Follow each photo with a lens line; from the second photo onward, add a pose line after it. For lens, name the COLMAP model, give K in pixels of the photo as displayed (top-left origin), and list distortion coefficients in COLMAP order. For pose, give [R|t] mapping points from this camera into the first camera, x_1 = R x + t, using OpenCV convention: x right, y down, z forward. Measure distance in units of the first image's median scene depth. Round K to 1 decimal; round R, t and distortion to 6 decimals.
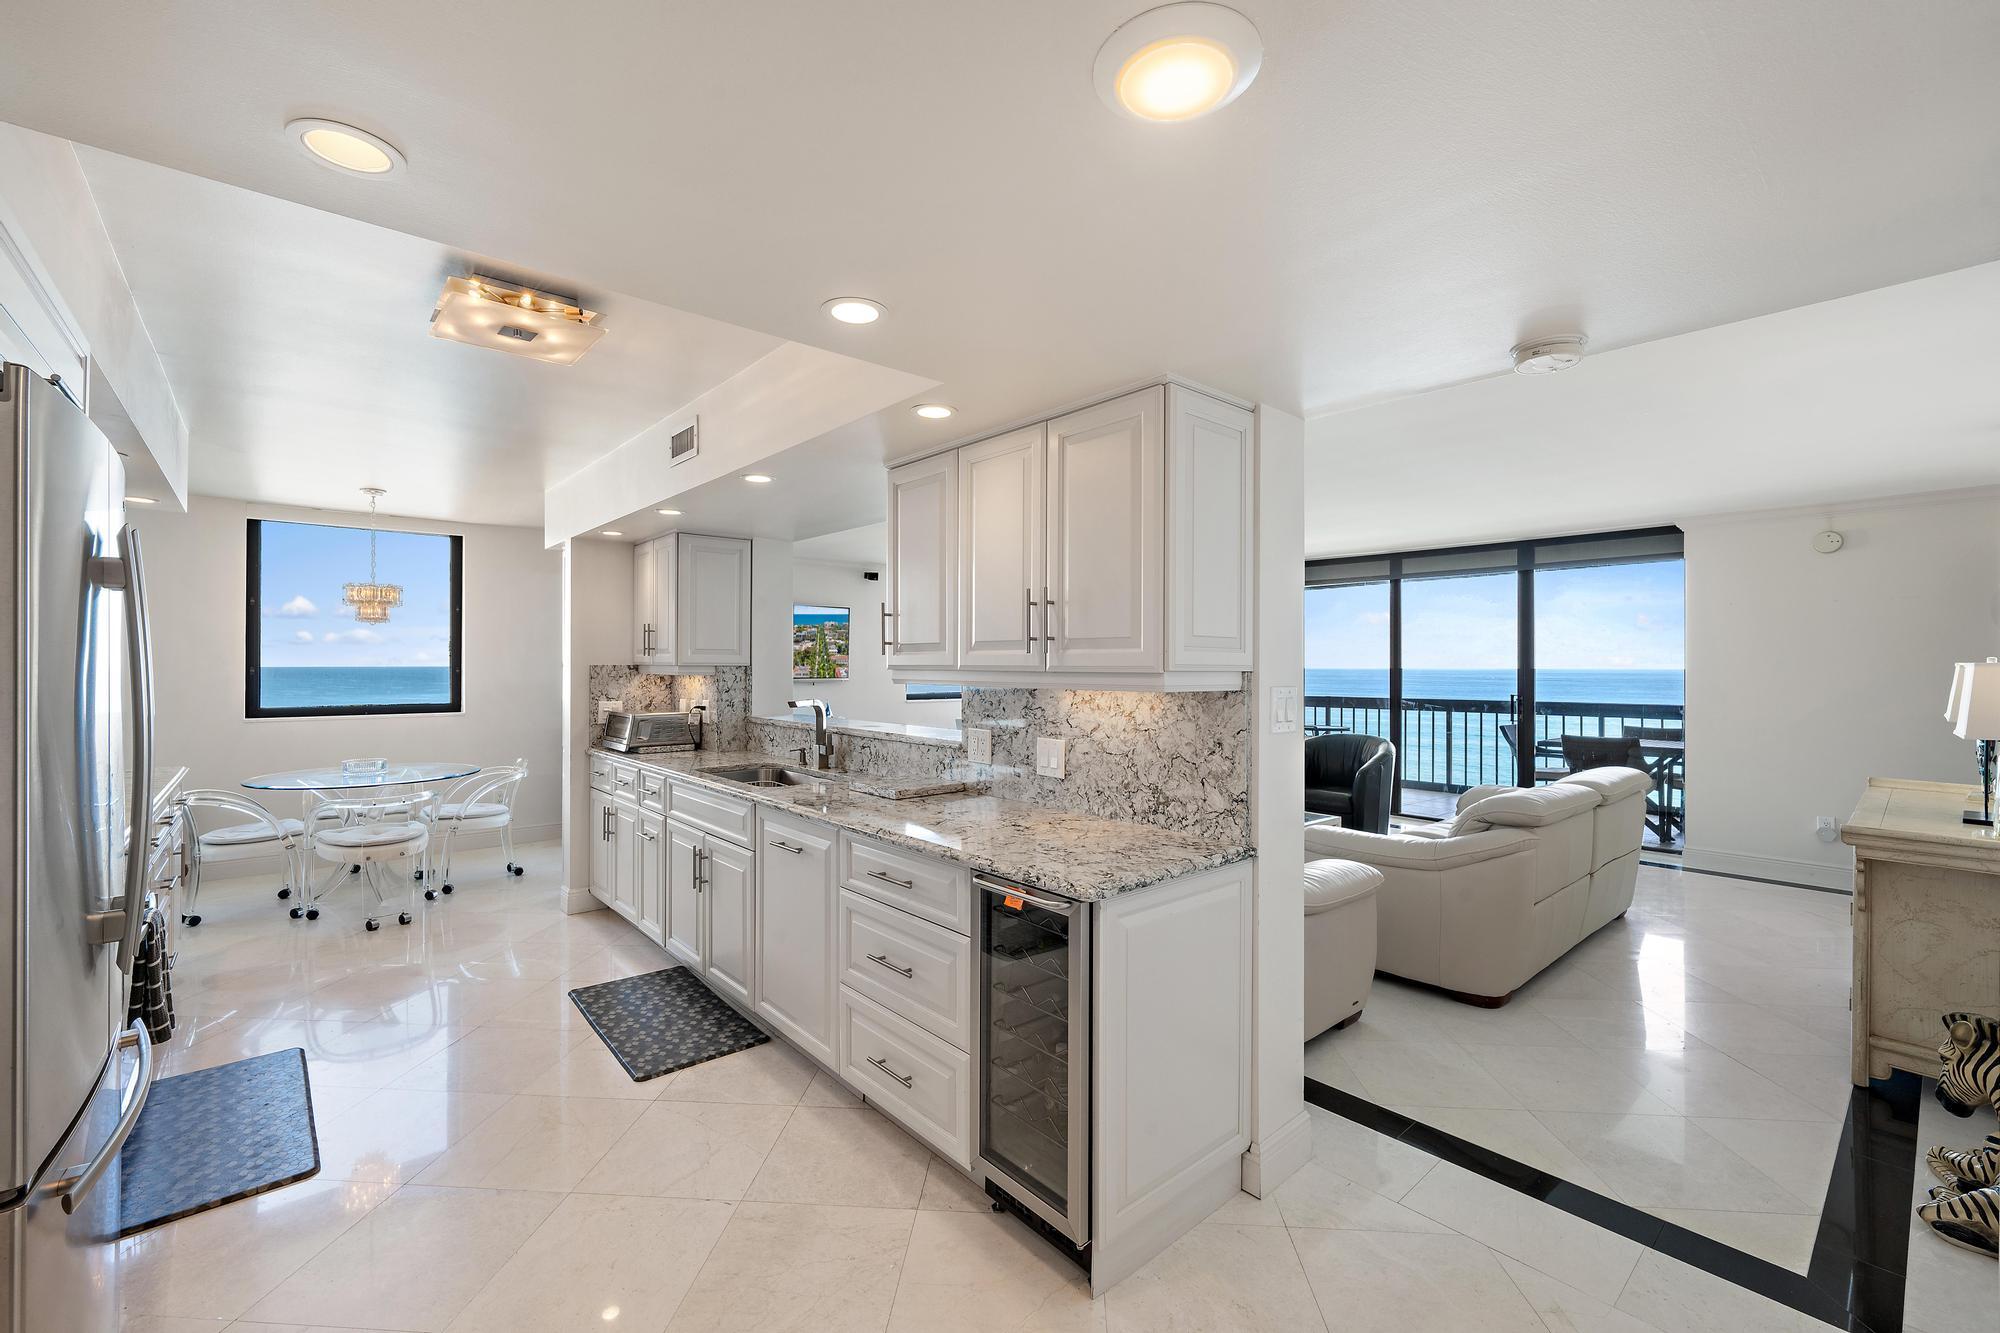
lens RADIAL K [[838.0, 0, 1012.2], [0, 838.0, 658.1], [0, 0, 1]] dist [0.002331, -0.000001]
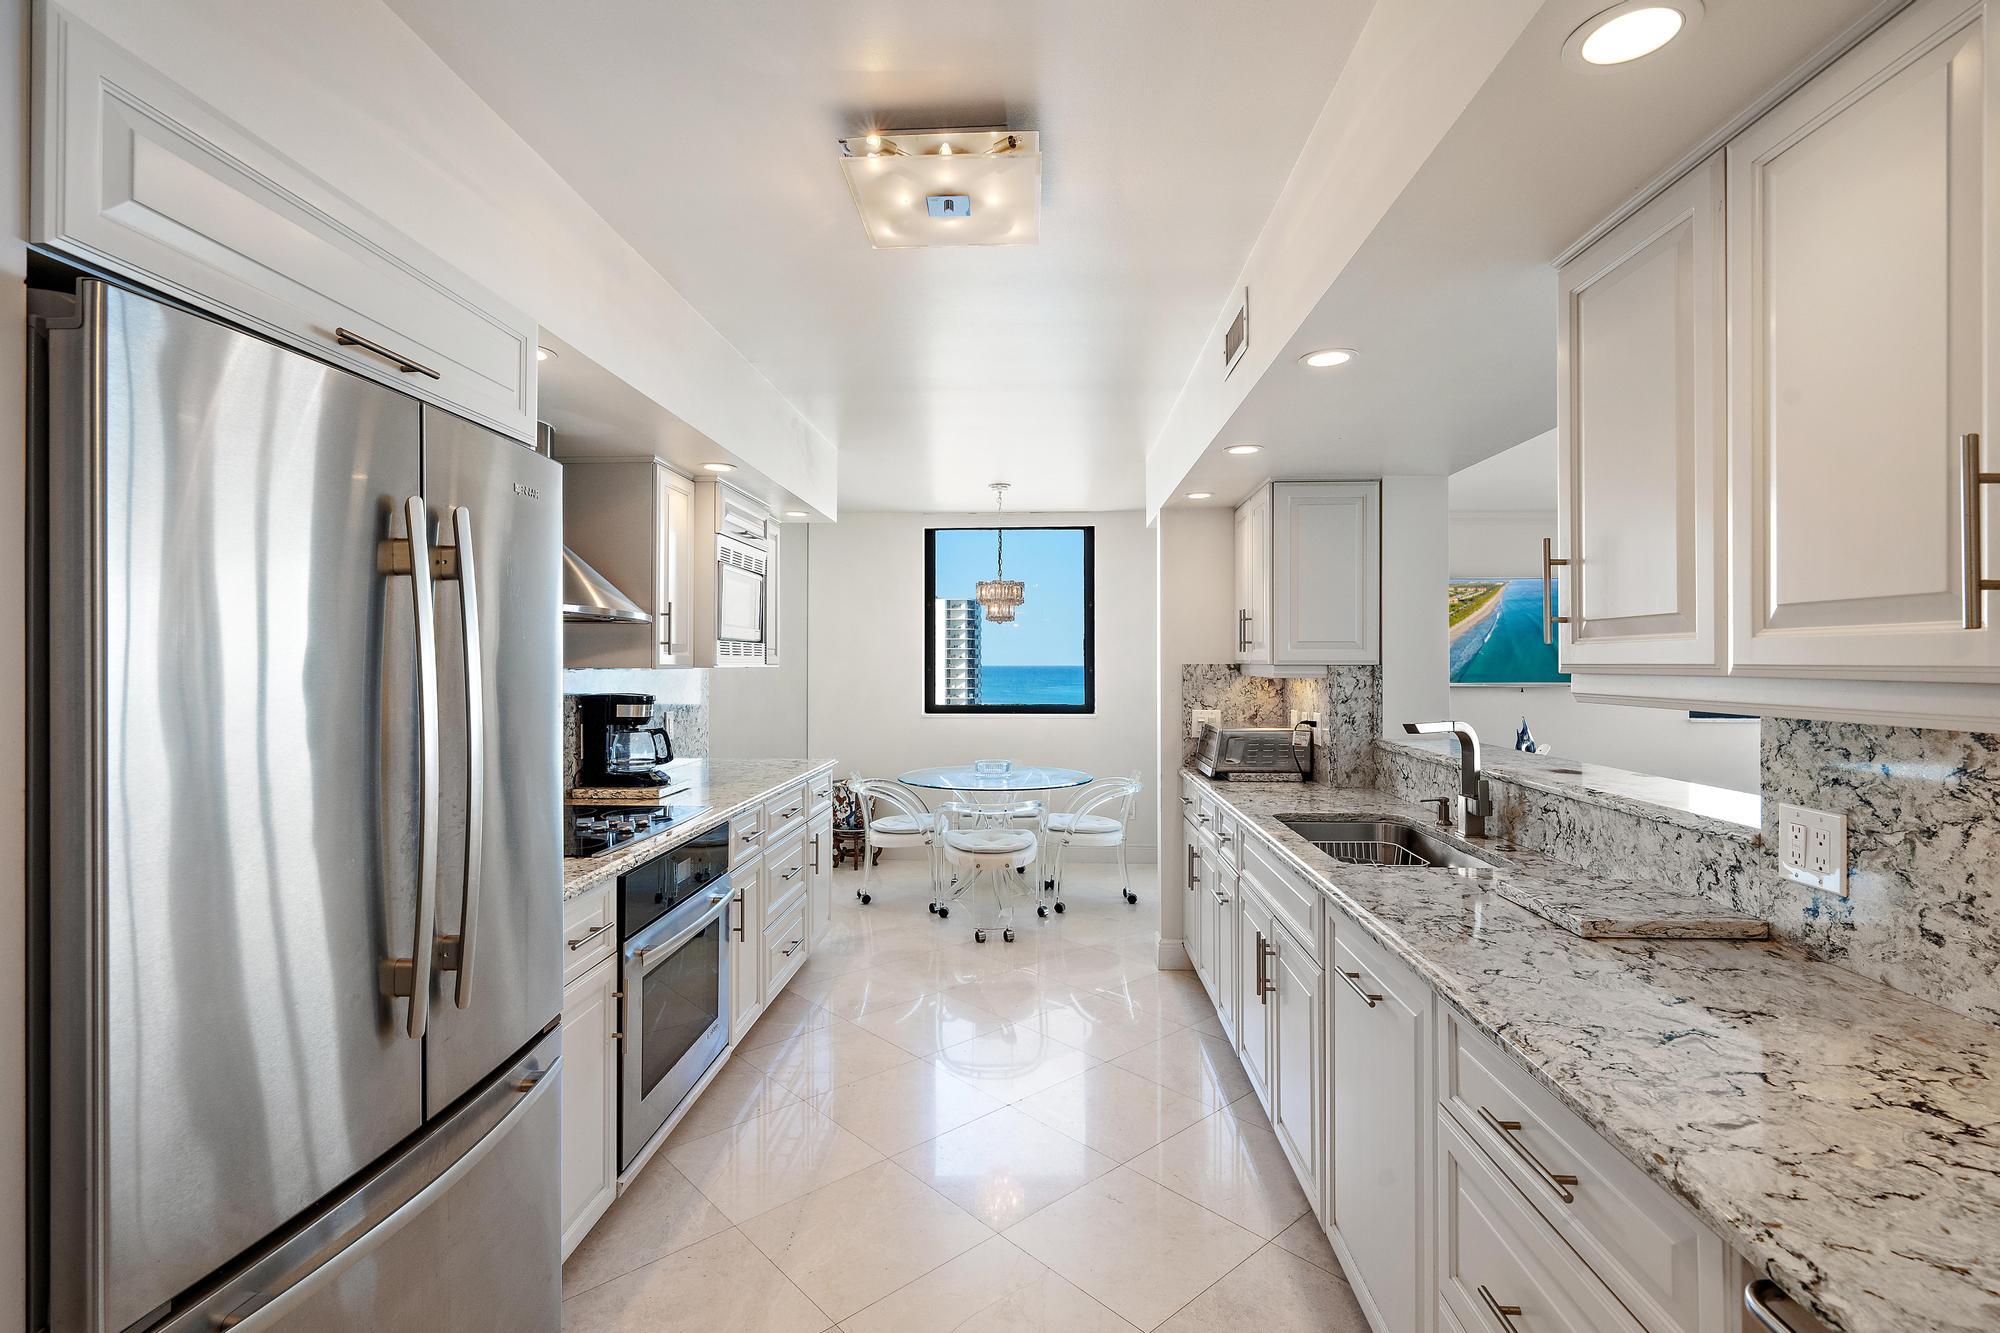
lens RADIAL K [[942.0, 0, 993.6], [0, 942.0, 660.8], [0, 0, 1]] dist [0.005322, -0.001883]
pose [[0.711999, -0.003582, -0.702172, 0.002696], [0.007046, 0.999973, 0.002044, 0.001883], [0.702146, -0.006403, 0.712005, 0.225024]]
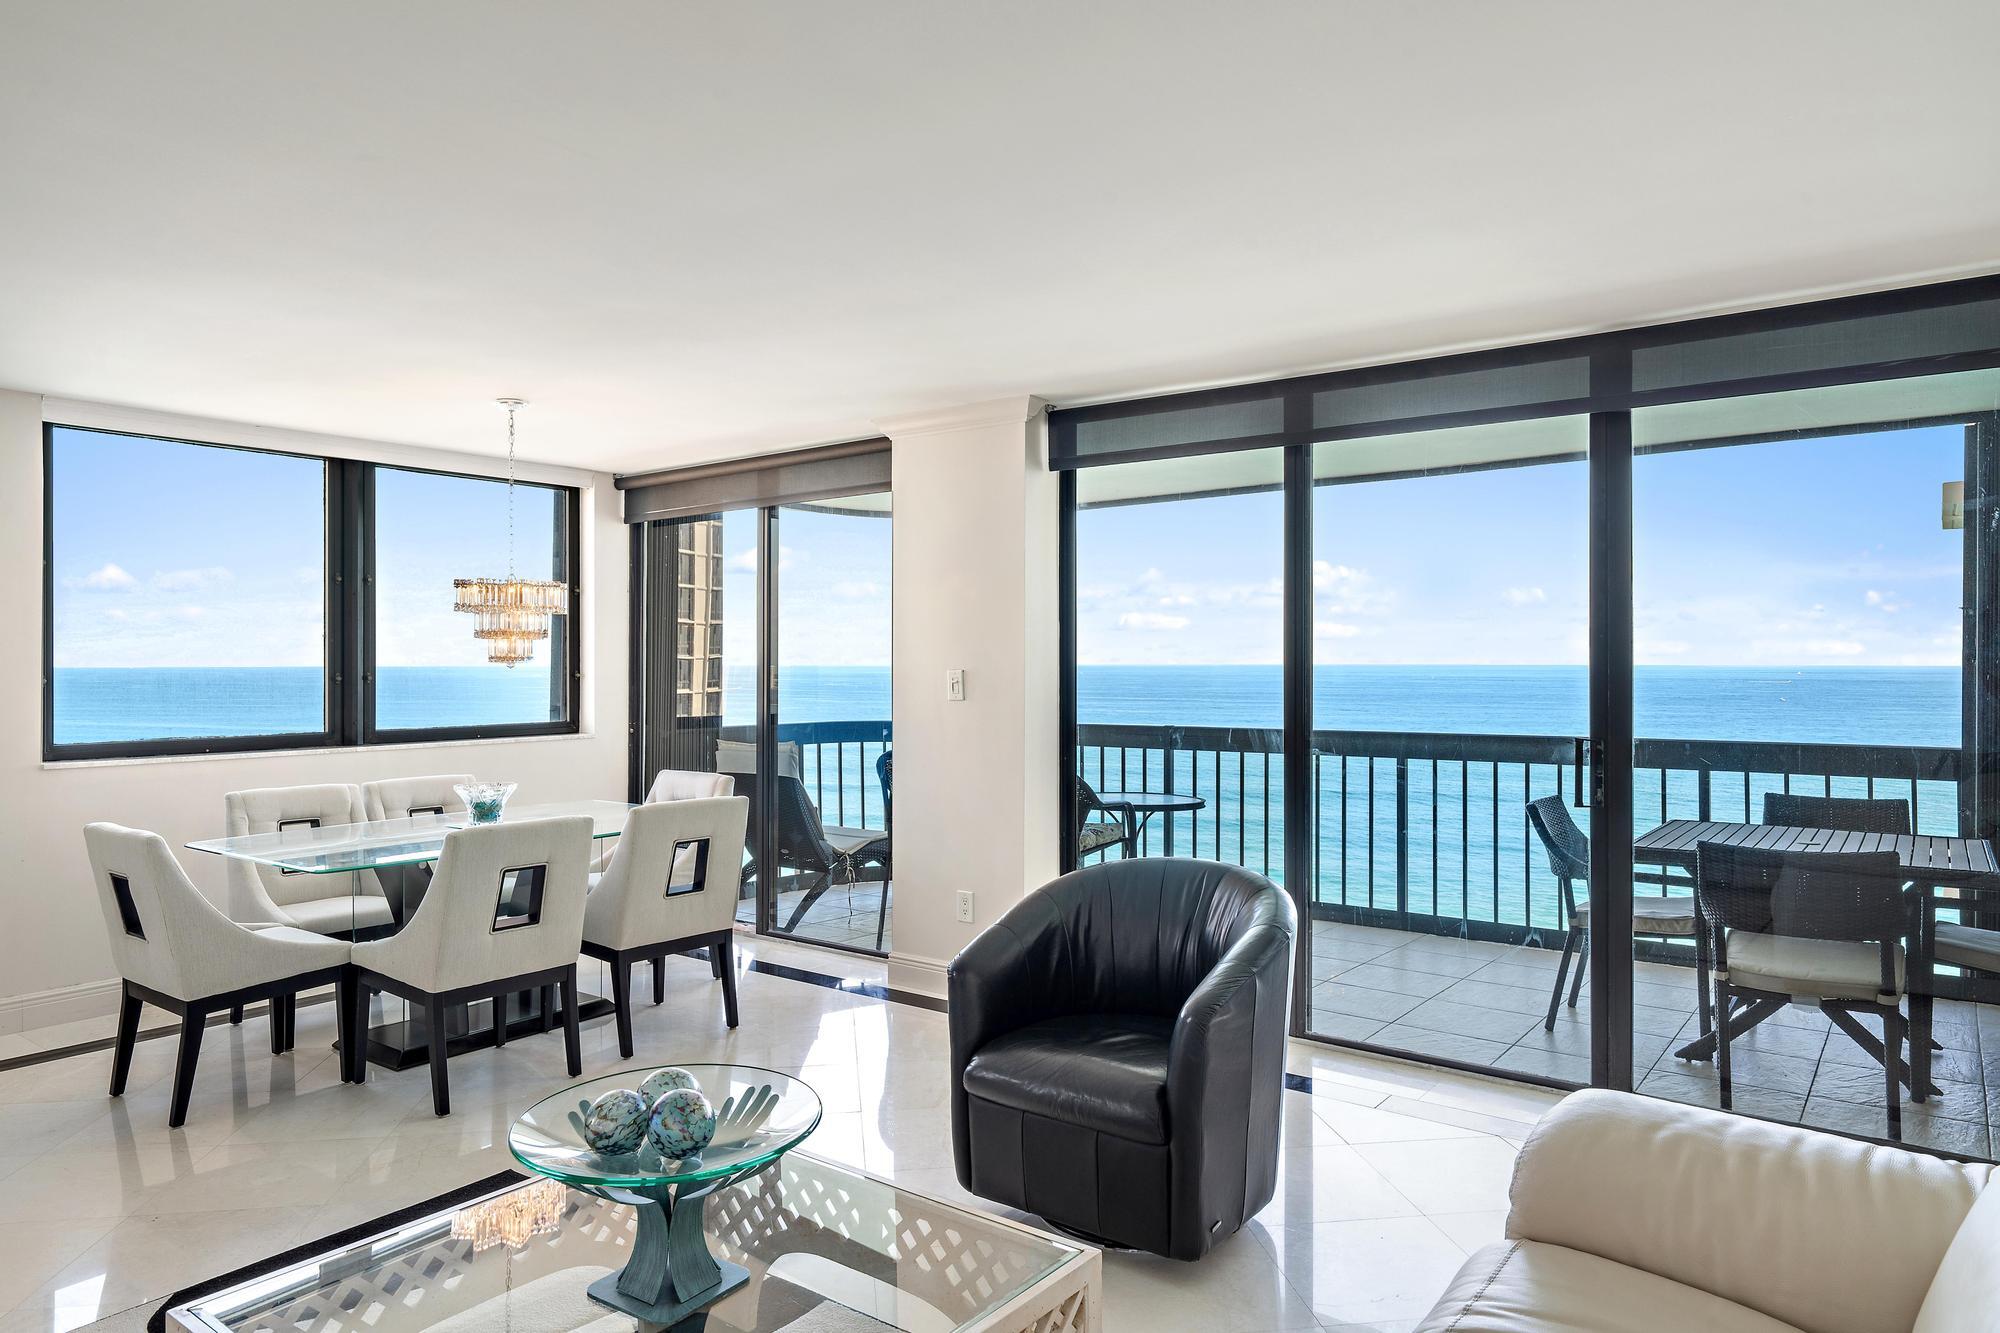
lens RADIAL K [[1290.5, 0, 984.1], [0, 1290.5, 655.7], [0, 0, 1]] dist [0.015349, 0.001585]
pose [[0.981364, -0.002517, 0.192143, 0.305796], [0.003218, 0.999989, -0.003336, 0.015023], [-0.192133, 0.003892, 0.981361, 0.676096]]
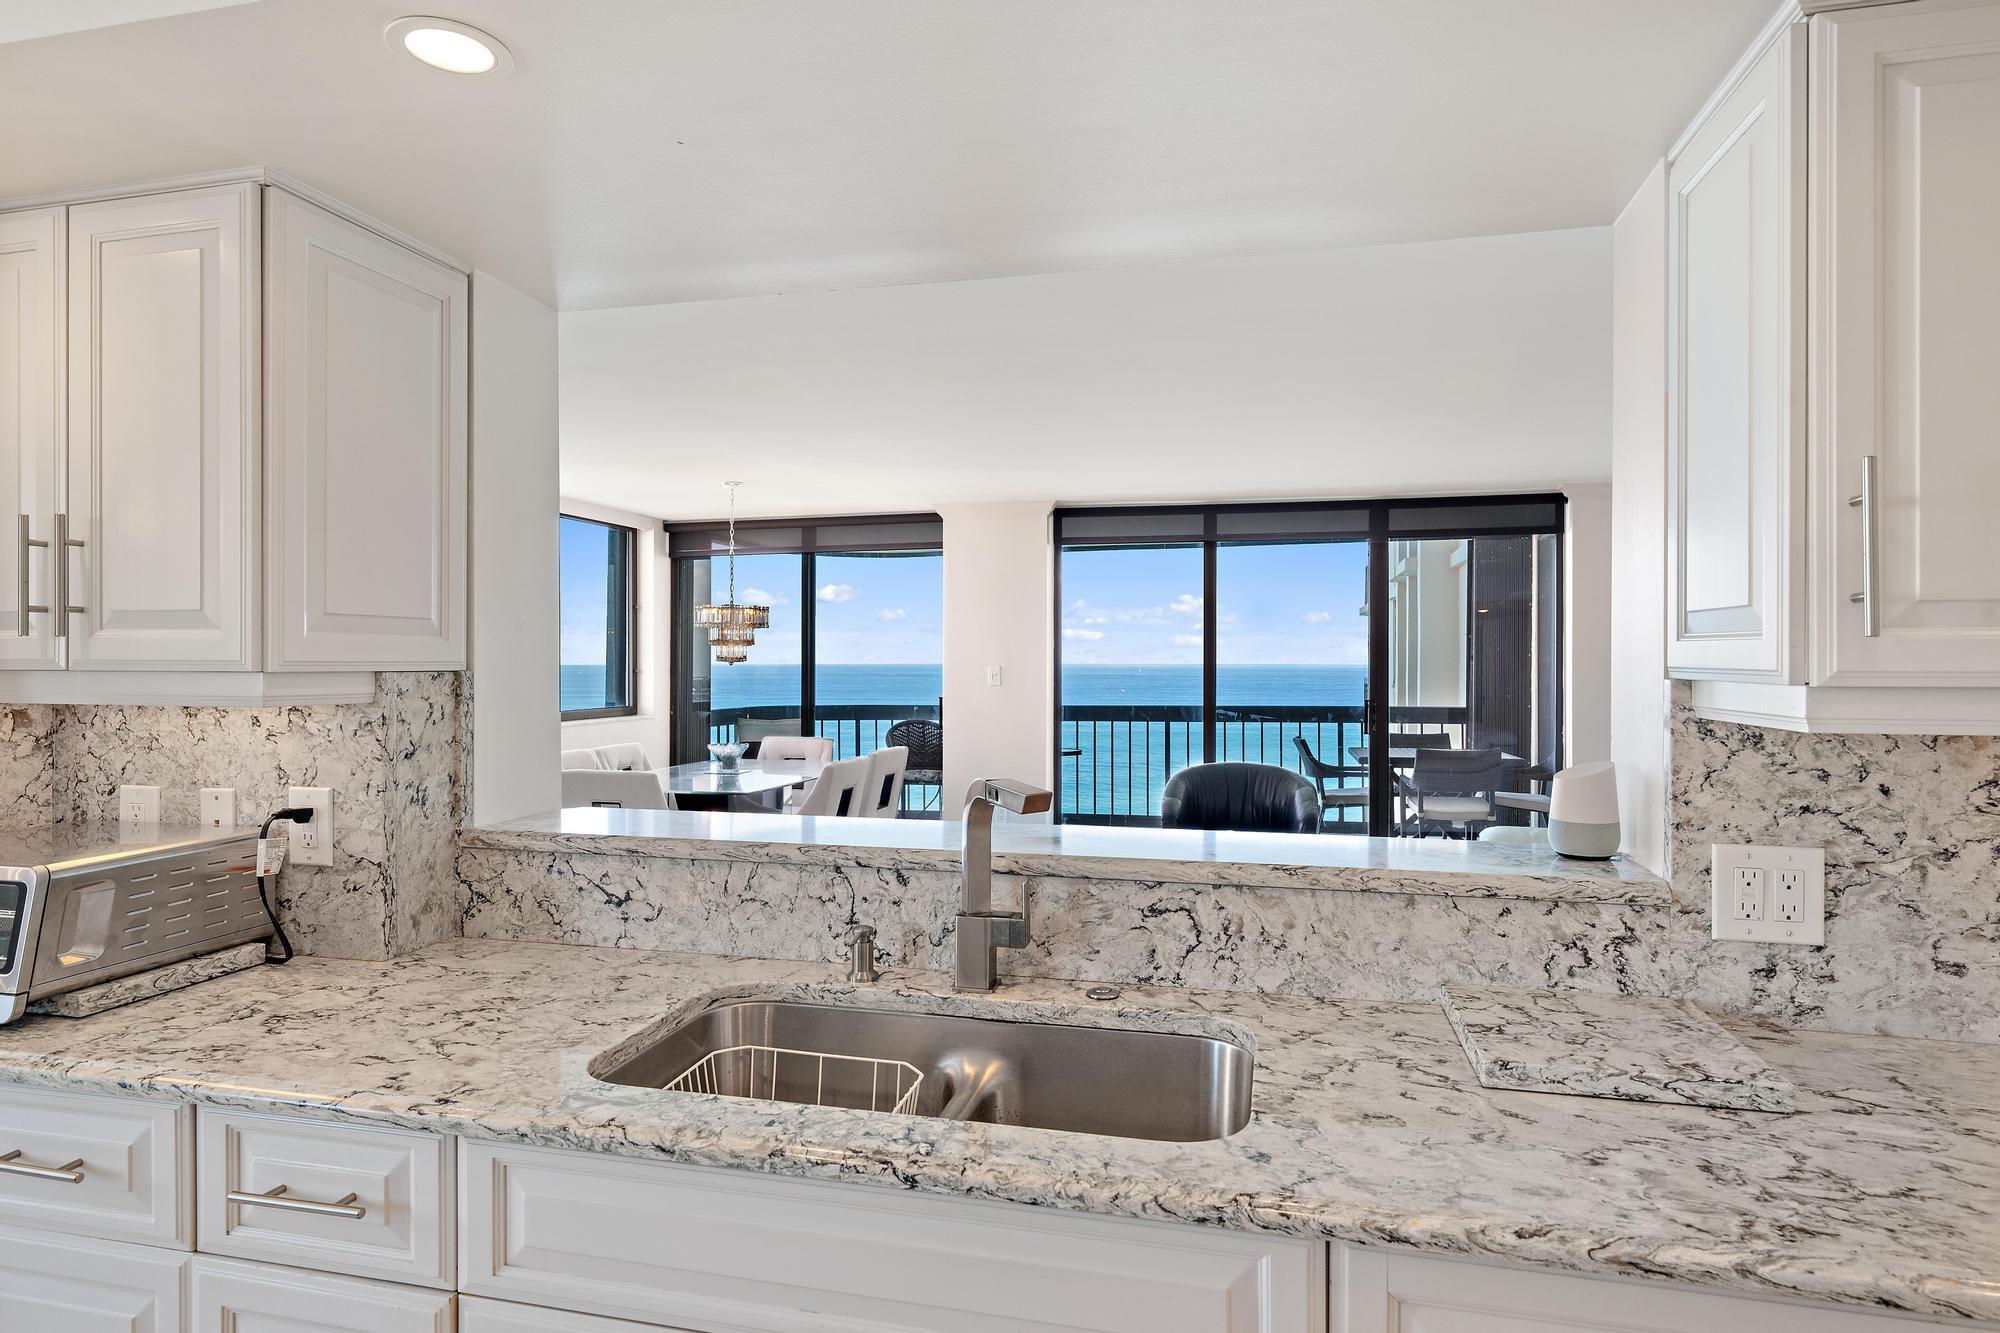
lens RADIAL K [[1109.8, 0, 1007.3], [0, 1109.8, 661.8], [0, 0, 1]] dist [0.003727, -0.001647]
pose [[0.820371, -0.002656, 0.571826, -0.372999], [-0.002513, 0.999963, 0.008250, 0.001653], [-0.571827, -0.008205, 0.820334, 0.516234]]
